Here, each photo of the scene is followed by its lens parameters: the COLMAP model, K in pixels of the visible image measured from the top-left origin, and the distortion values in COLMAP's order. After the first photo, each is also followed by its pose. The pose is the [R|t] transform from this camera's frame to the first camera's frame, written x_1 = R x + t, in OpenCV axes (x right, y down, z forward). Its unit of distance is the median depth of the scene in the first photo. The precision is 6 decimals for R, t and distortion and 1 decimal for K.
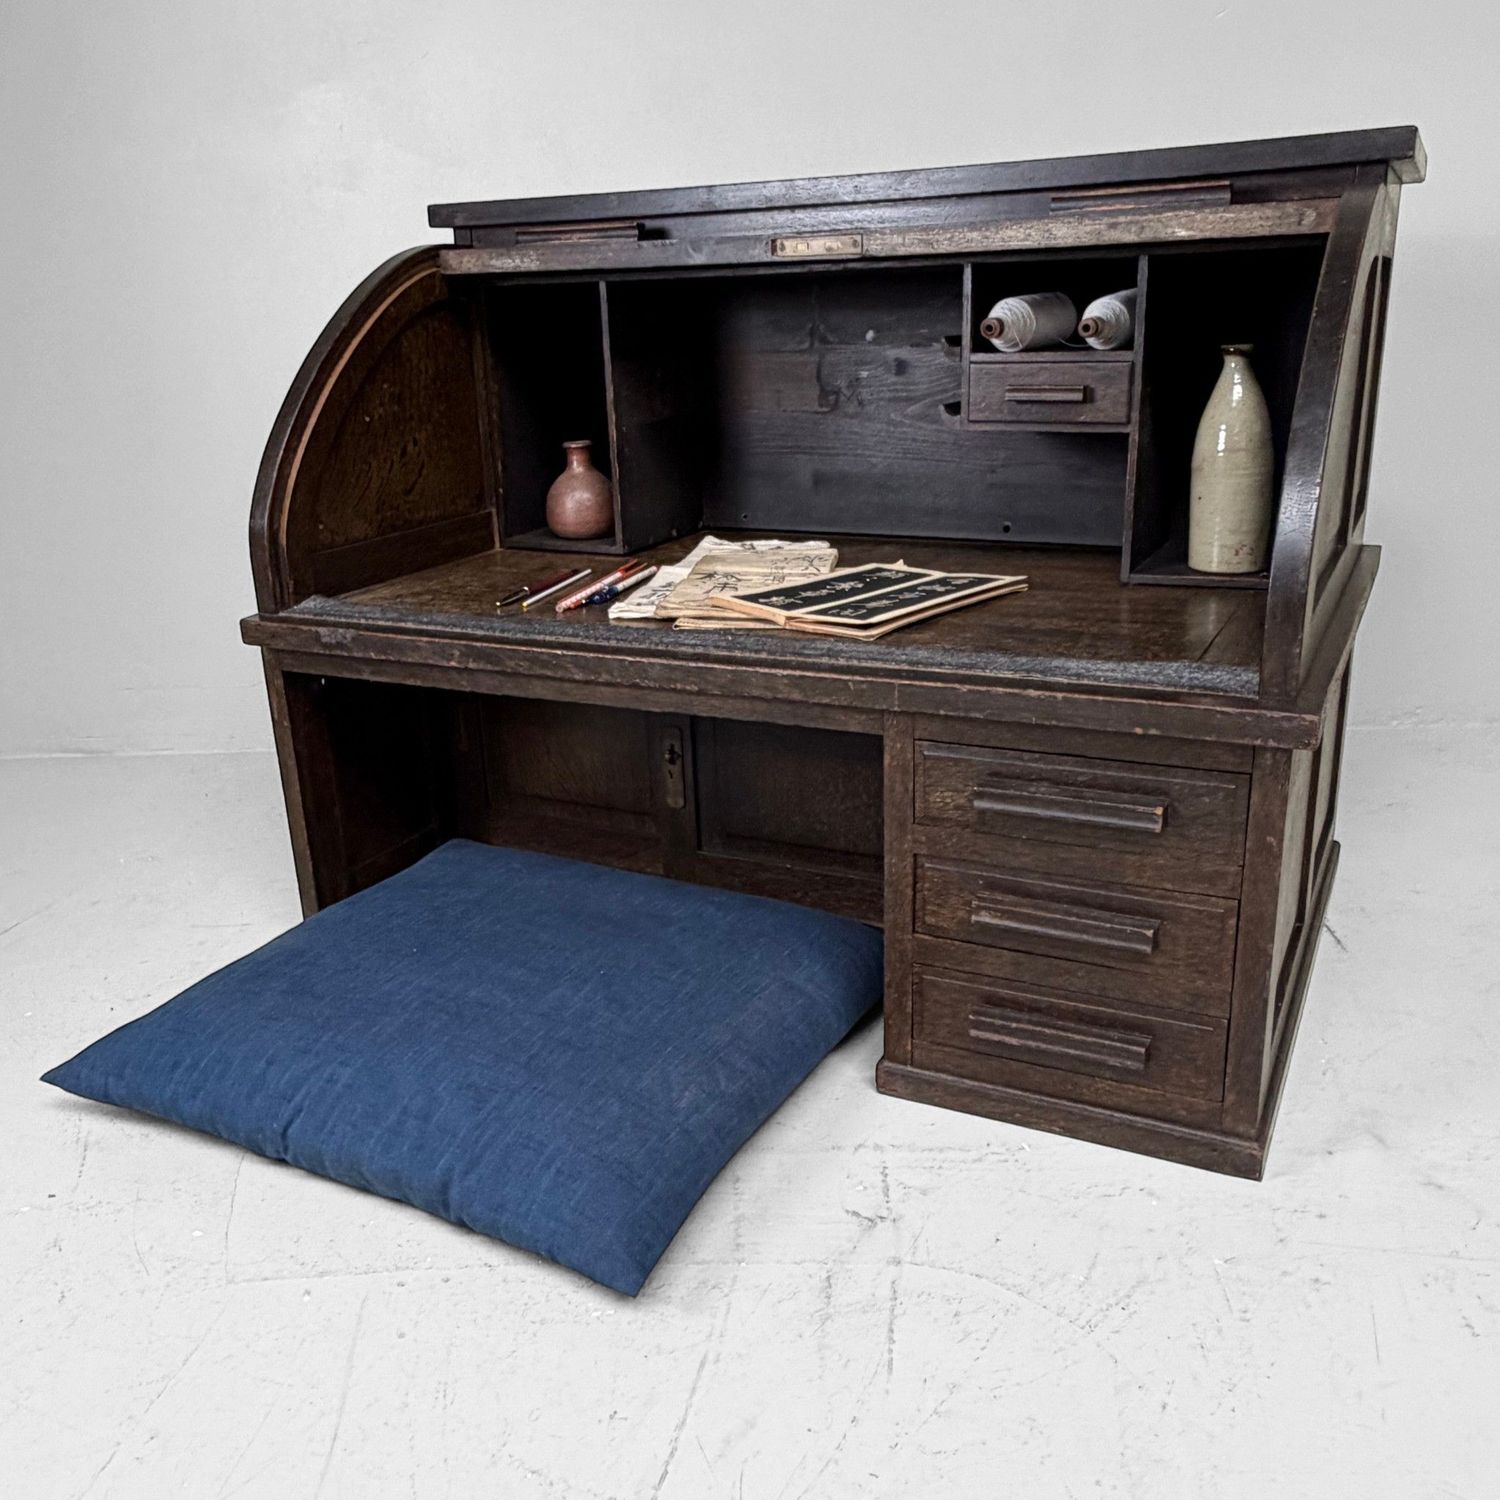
lens RADIAL K [[1363.3, 0, 750.1], [0, 1363.3, 745.6], [0, 0, 1]] dist [0.004428, -0.008757]
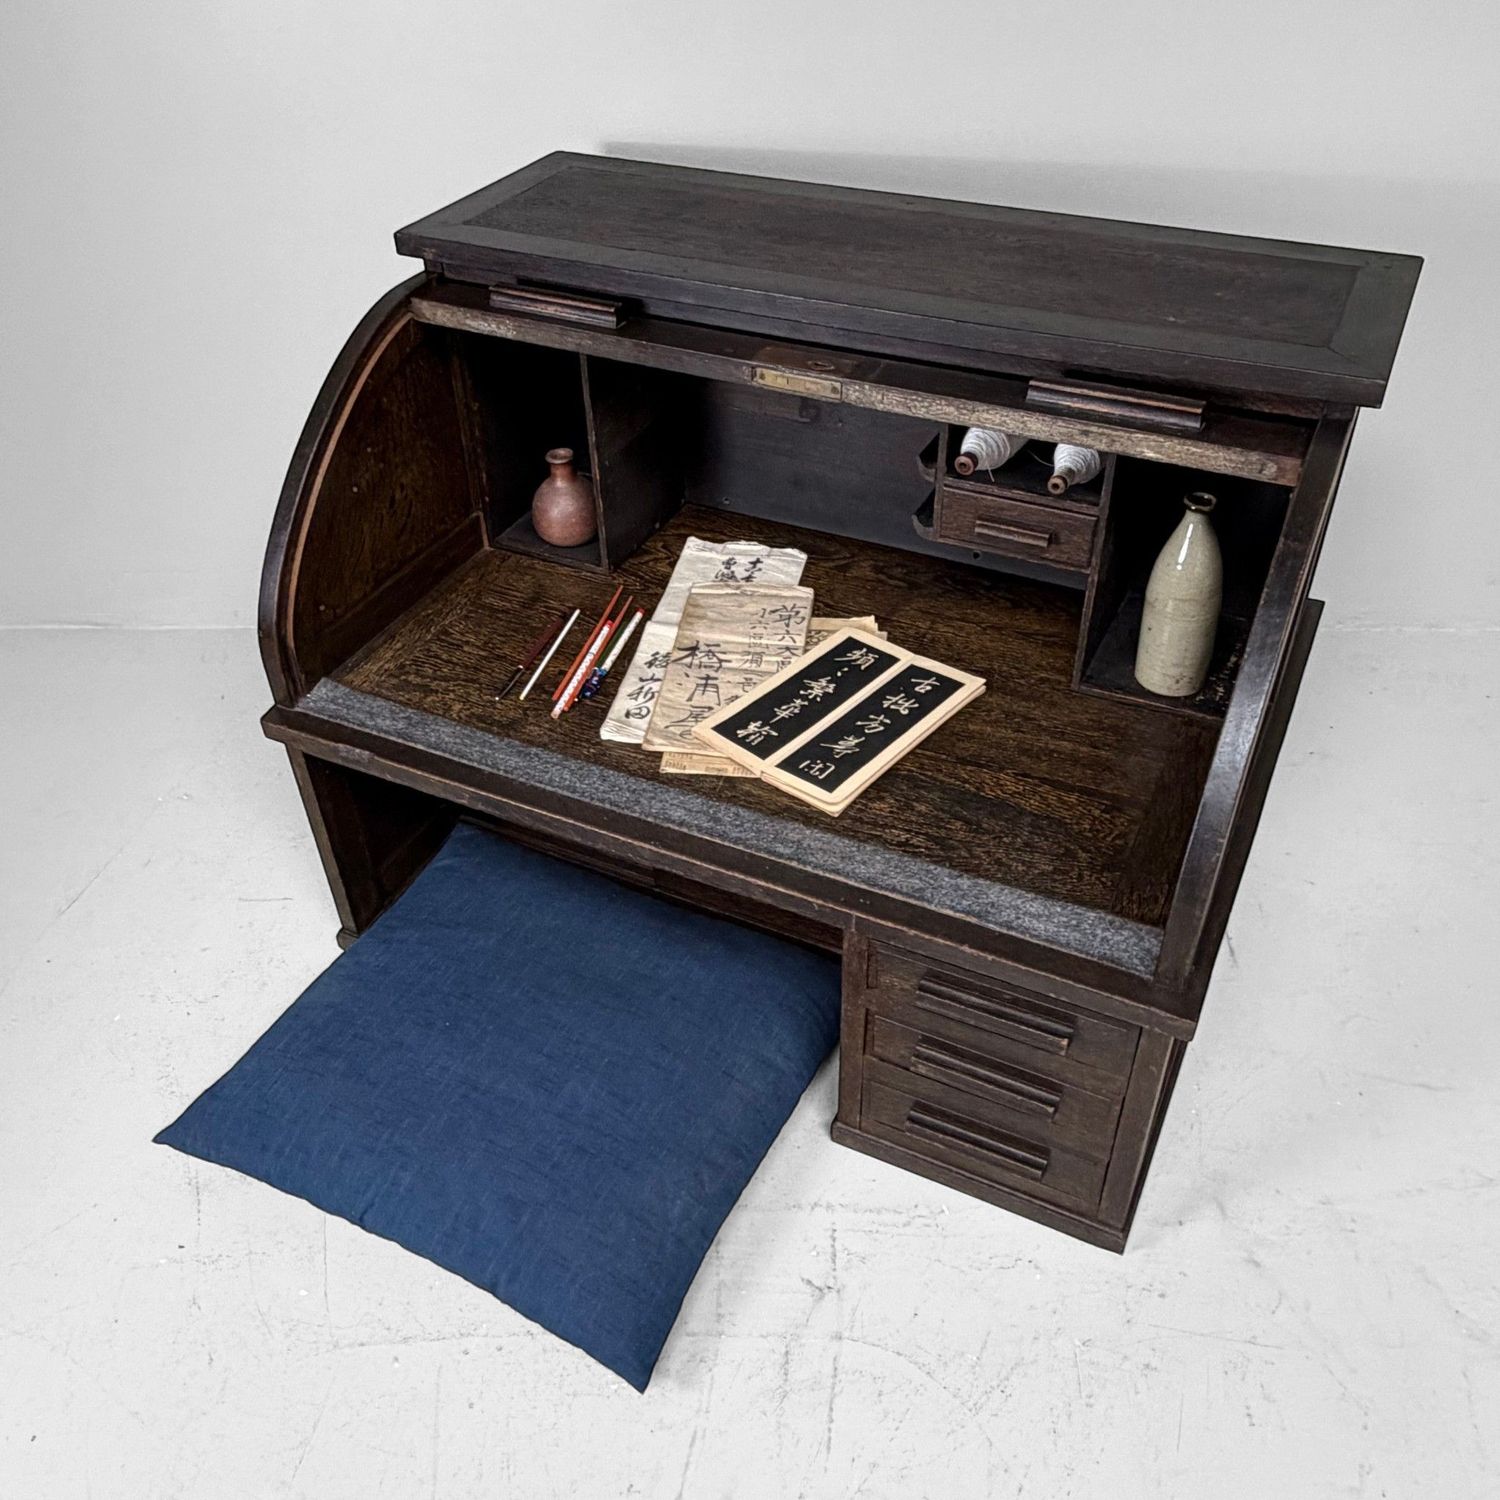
lens RADIAL K [[1363.3, 0, 753.5], [0, 1363.3, 749.5], [0, 0, 1]] dist [0.004428, -0.008757]
pose [[0.999876, 0.002141, 0.015633, 0.002296], [-0.007497, 0.936237, 0.351288, -0.537773], [-0.013884, -0.351362, 0.936137, -0.037057]]
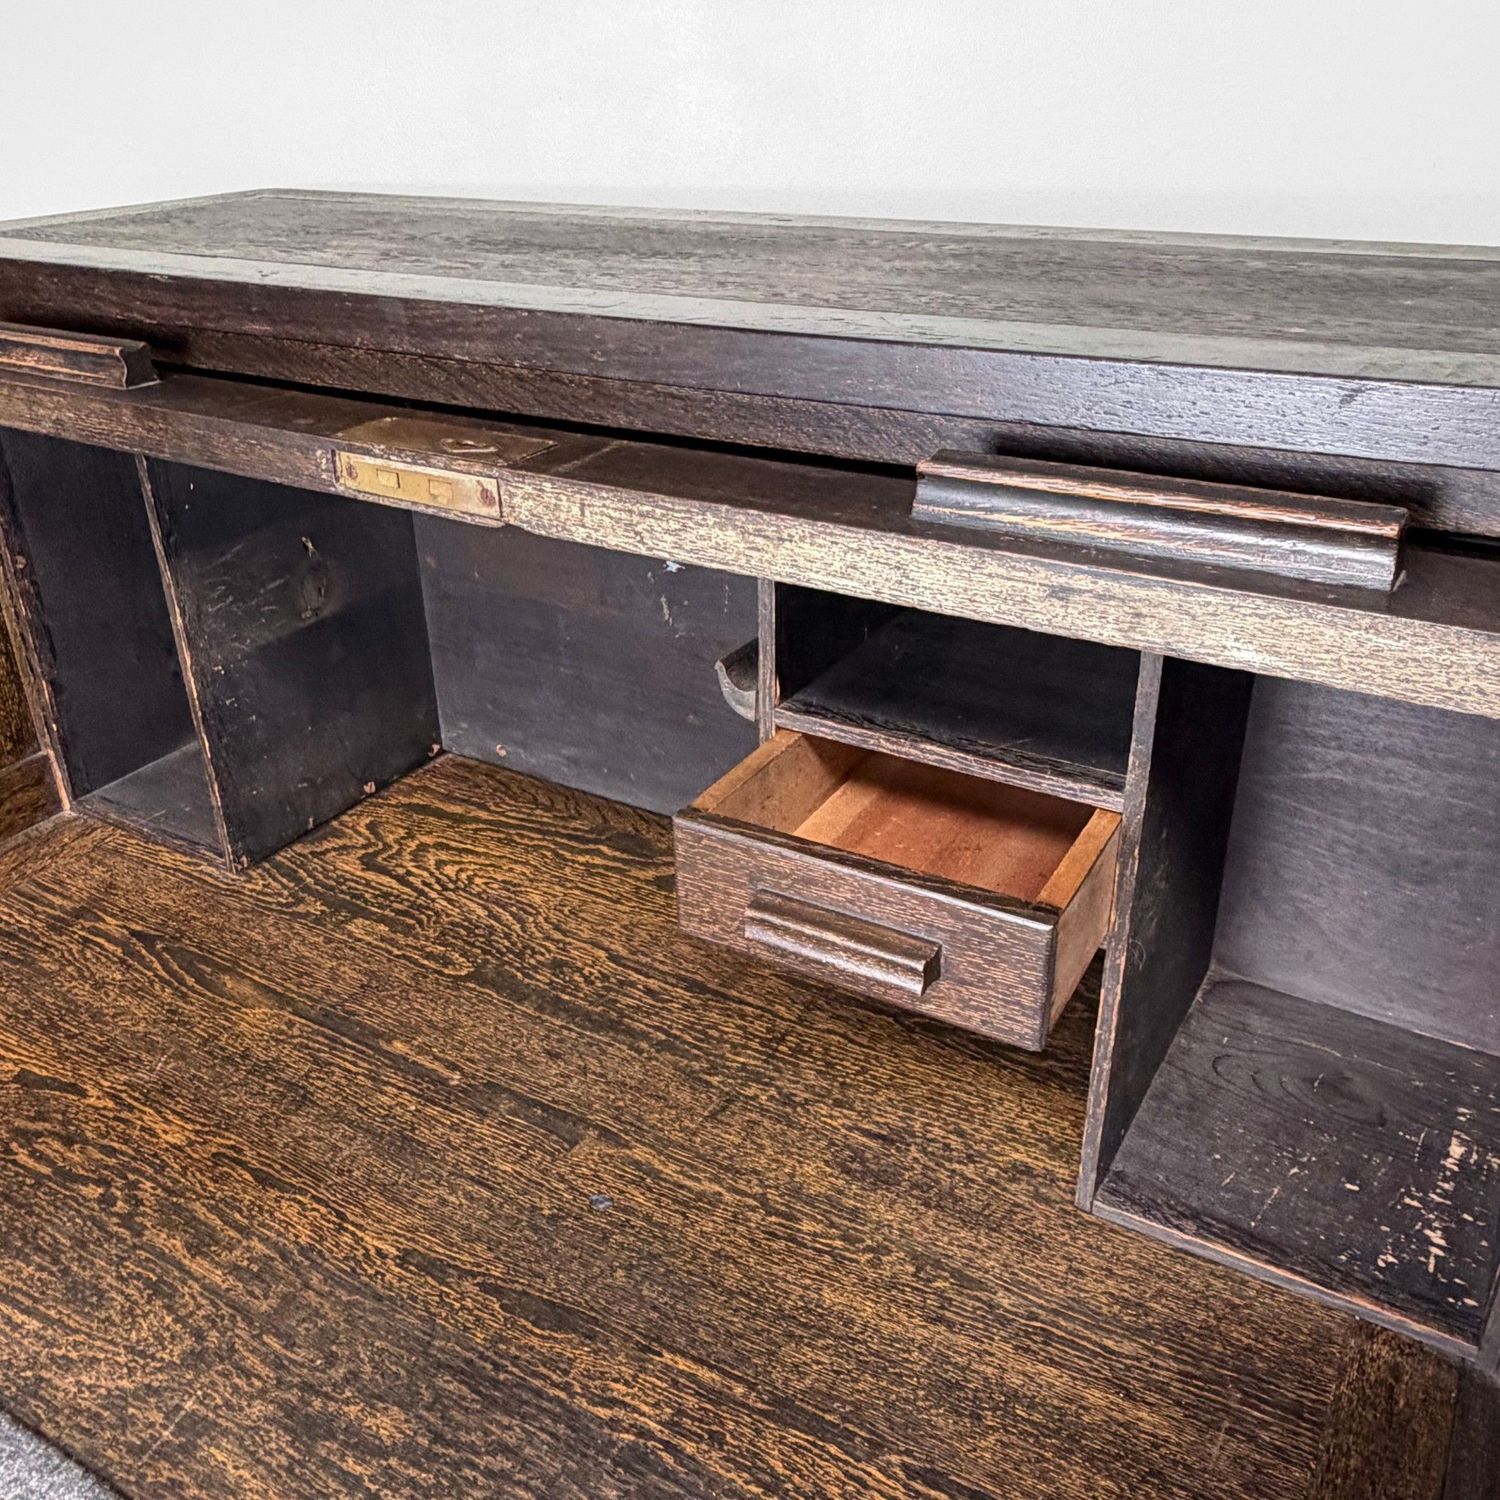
lens RADIAL K [[1363.3, 0, 757.1], [0, 1363.3, 718.2], [0, 0, 1]] dist [0.004428, -0.008757]
pose [[0.997047, 0.043462, -0.063313, 0.218135], [-0.033382, 0.987761, 0.152363, -0.418143], [0.069160, -0.149800, 0.986295, 0.652864]]
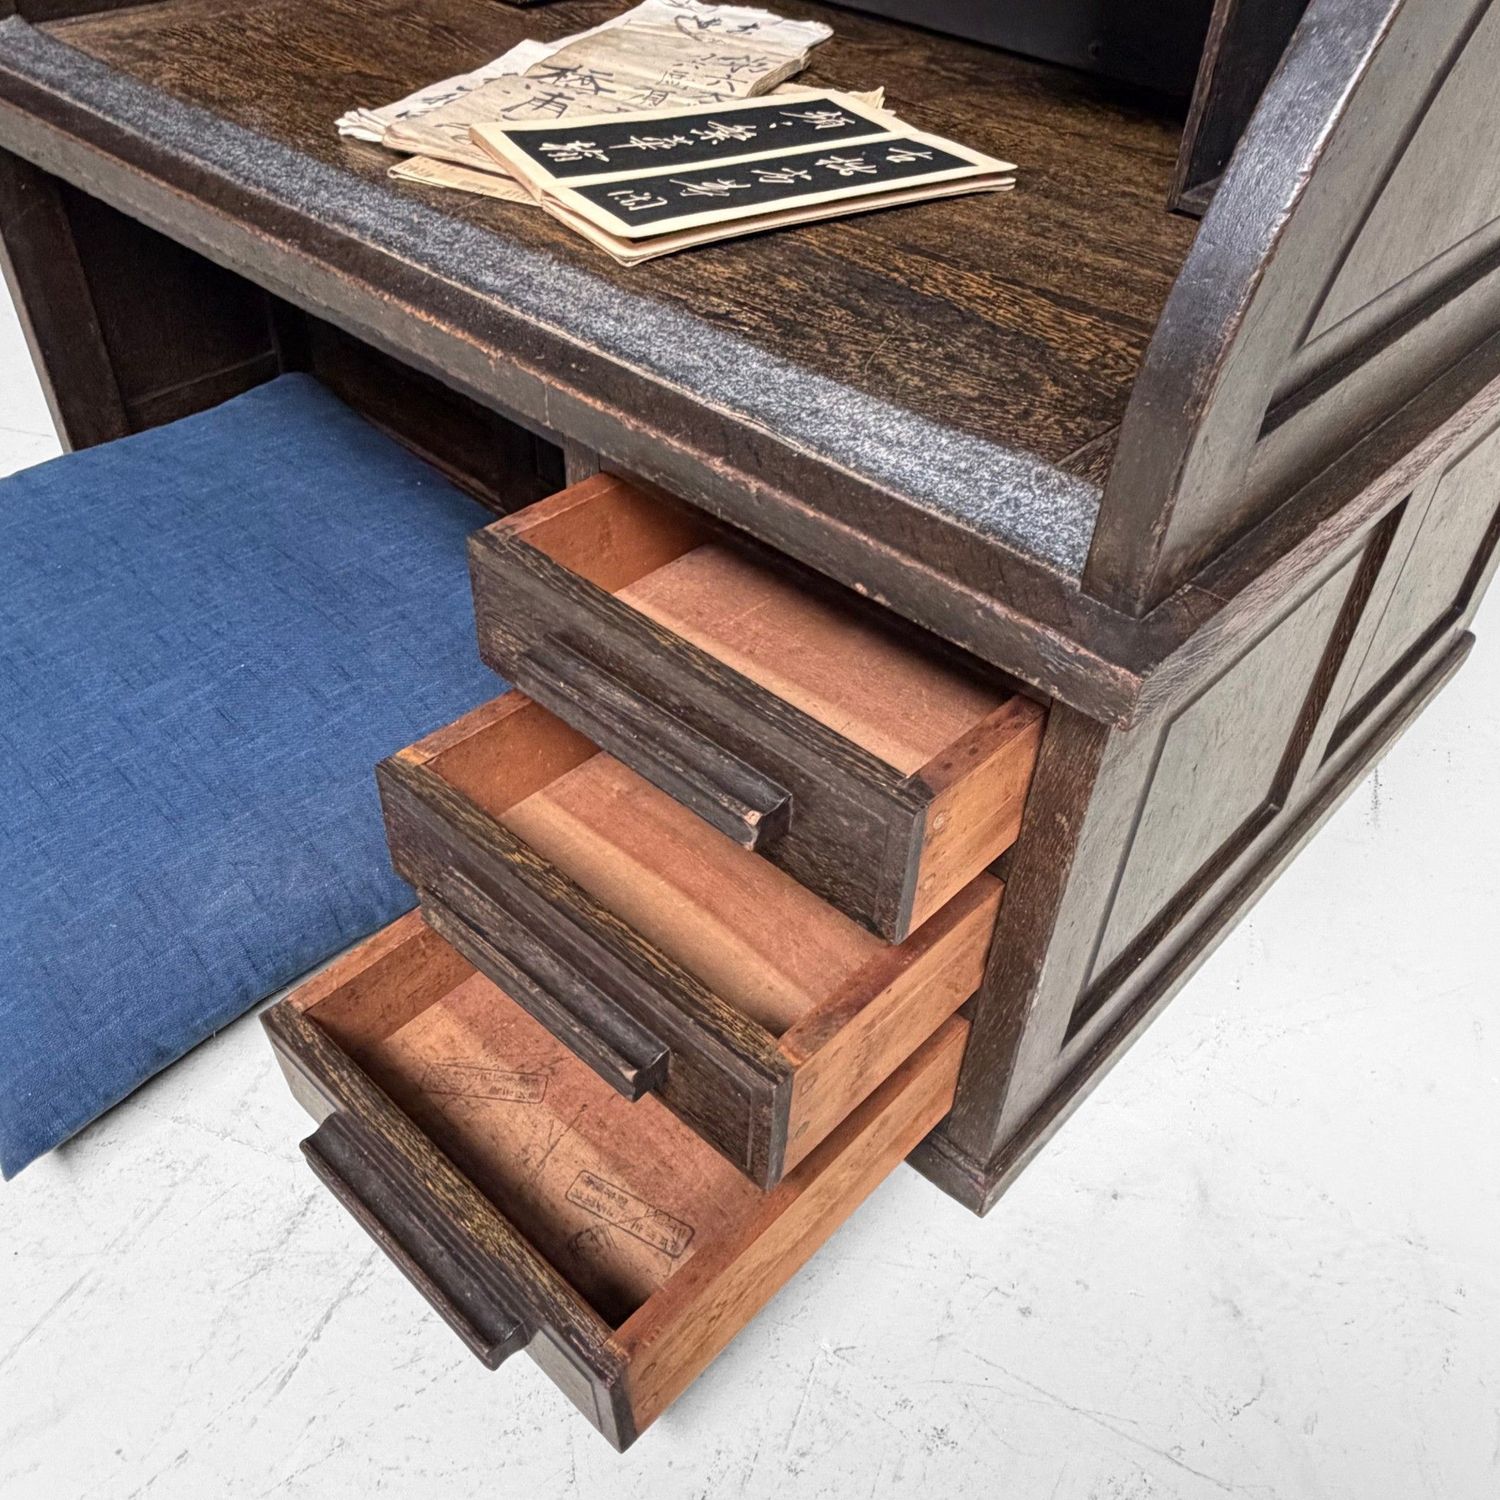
lens RADIAL K [[1363.3, 0, 752.7], [0, 1363.3, 717.0], [0, 0, 1]] dist [0.004428, -0.008757]
pose [[0.959370, 0.233446, -0.158471, 0.289989], [-0.155661, 0.906353, 0.392803, -0.145170], [0.235329, -0.352176, 0.905866, 0.408795]]
